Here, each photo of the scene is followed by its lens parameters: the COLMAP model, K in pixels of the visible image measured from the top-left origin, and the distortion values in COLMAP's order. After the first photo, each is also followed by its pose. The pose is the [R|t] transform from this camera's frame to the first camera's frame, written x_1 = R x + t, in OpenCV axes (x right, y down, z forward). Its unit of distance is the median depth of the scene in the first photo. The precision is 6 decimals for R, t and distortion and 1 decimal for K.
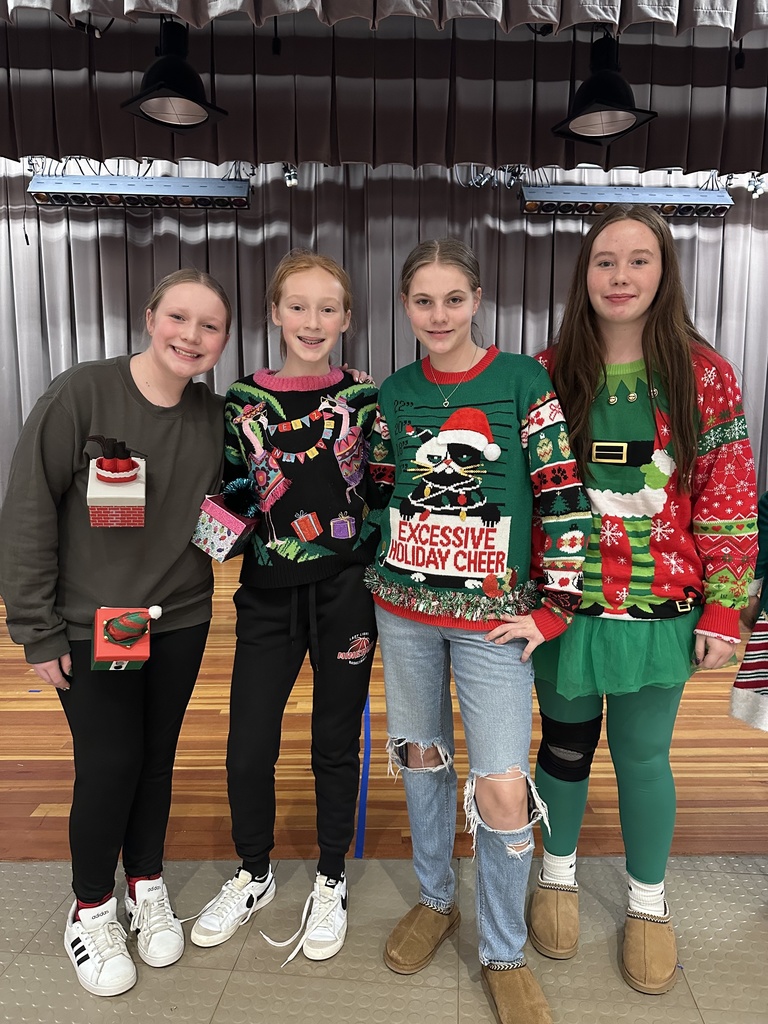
lens RADIAL K [[712.3, 0, 354.2], [0, 712.3, 511.6], [0, 0, 1]] dist [-0.008653, 0.000174]
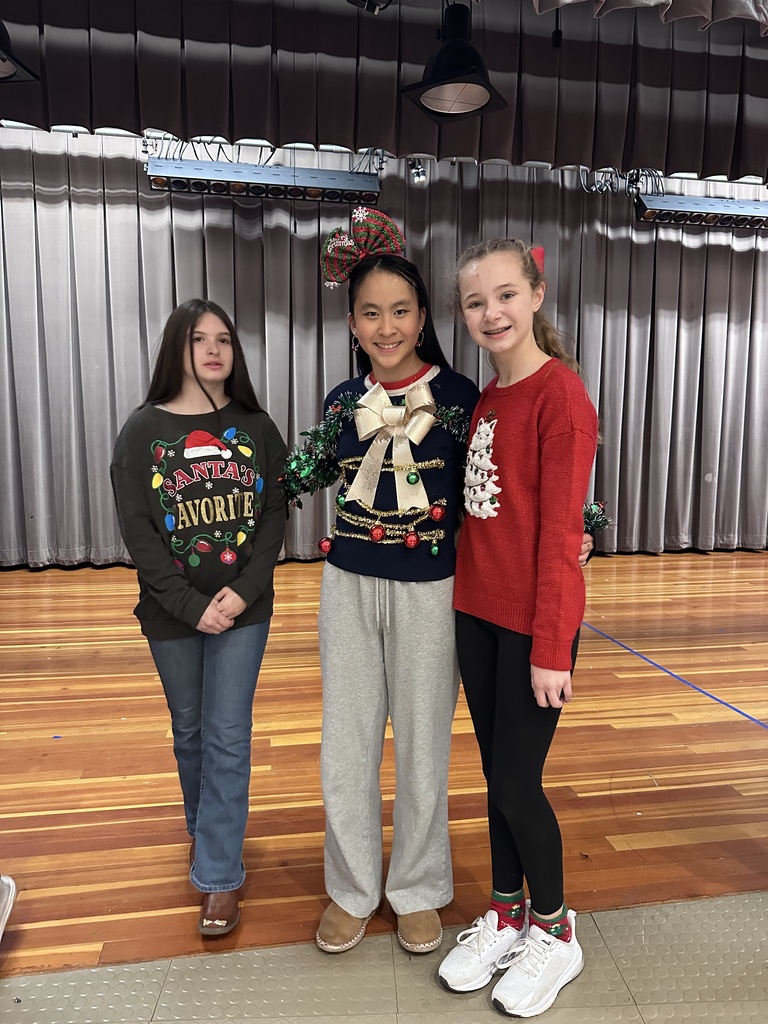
lens RADIAL K [[712.3, 0, 384.2], [0, 712.3, 511.0], [0, 0, 1]] dist [-0.008653, 0.000174]
pose [[0.988057, -0.021941, 0.152520, -0.278150], [0.022050, 0.999756, 0.000974, -0.010965], [-0.152504, 0.002401, 0.988300, 0.045501]]
